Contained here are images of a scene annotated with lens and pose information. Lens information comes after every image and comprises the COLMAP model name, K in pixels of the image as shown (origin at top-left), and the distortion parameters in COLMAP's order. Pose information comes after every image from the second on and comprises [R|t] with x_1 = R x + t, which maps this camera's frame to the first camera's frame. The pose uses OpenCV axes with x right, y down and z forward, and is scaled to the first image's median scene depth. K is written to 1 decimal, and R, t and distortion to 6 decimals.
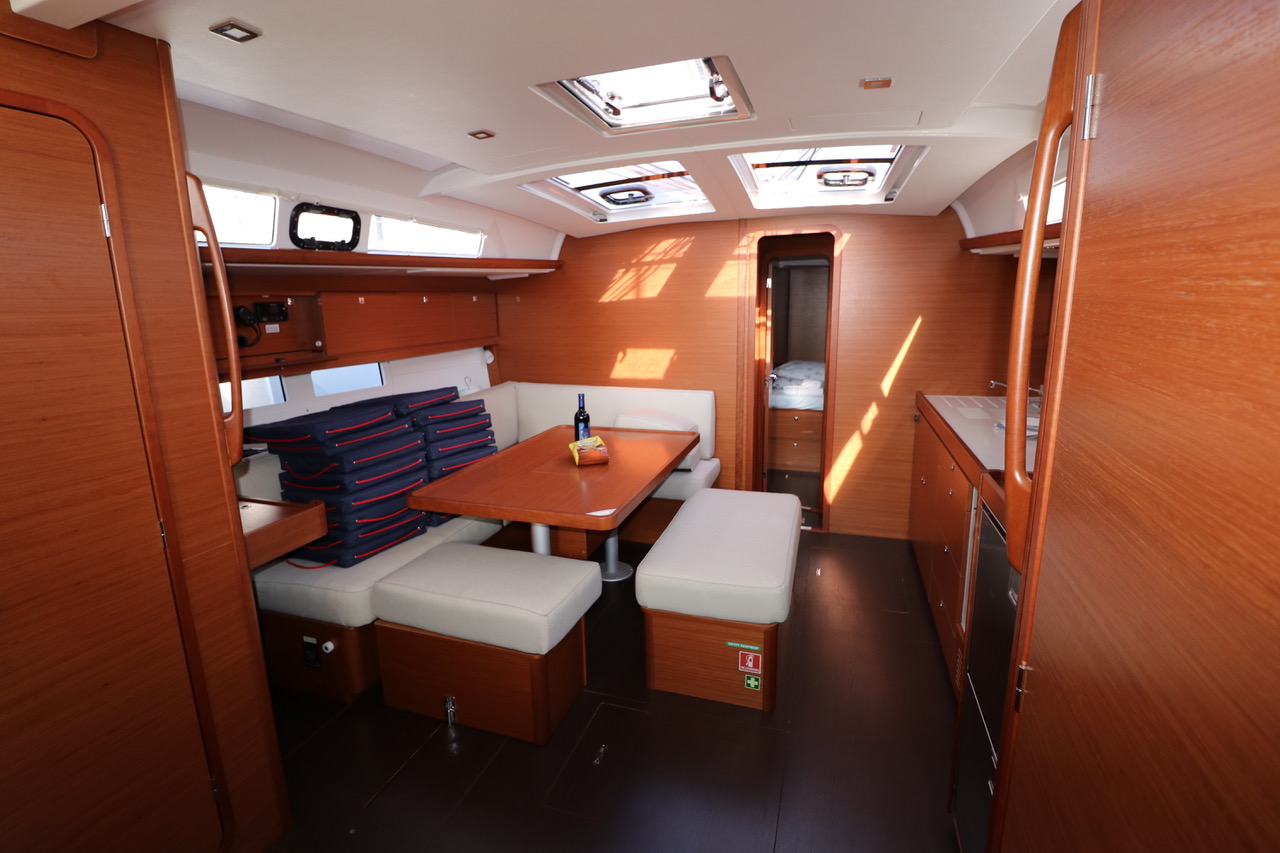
lens RADIAL K [[619.0, 0, 635.2], [0, 619.0, 430.1], [0, 0, 1]] dist [-0.005855, -0.010309]
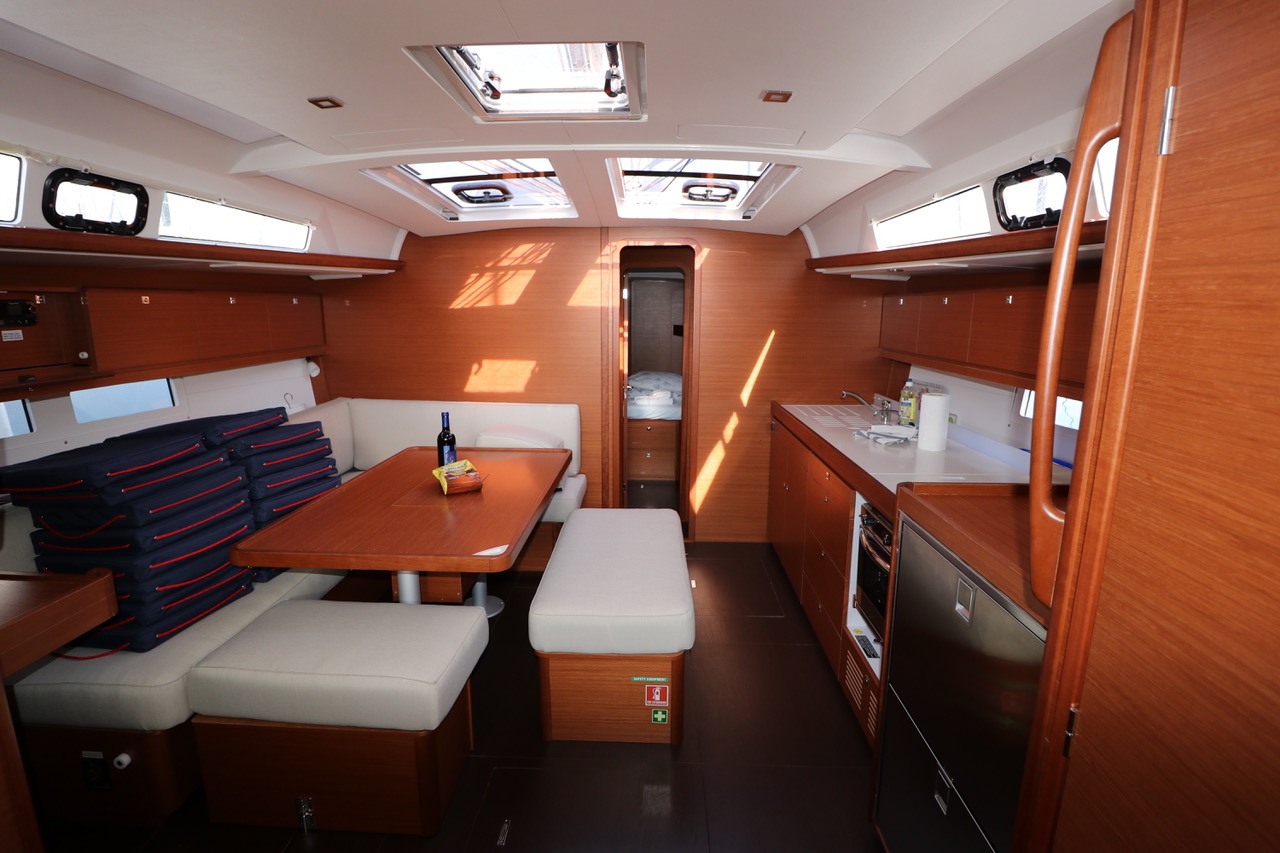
lens RADIAL K [[619.0, 0, 653.0], [0, 619.0, 430.1], [0, 0, 1]] dist [-0.005855, -0.010309]
pose [[0.955092, -0.031815, 0.294597, -0.068725], [0.035979, 0.999314, -0.008725, -0.016404], [-0.294118, 0.018933, 0.955582, 0.077318]]
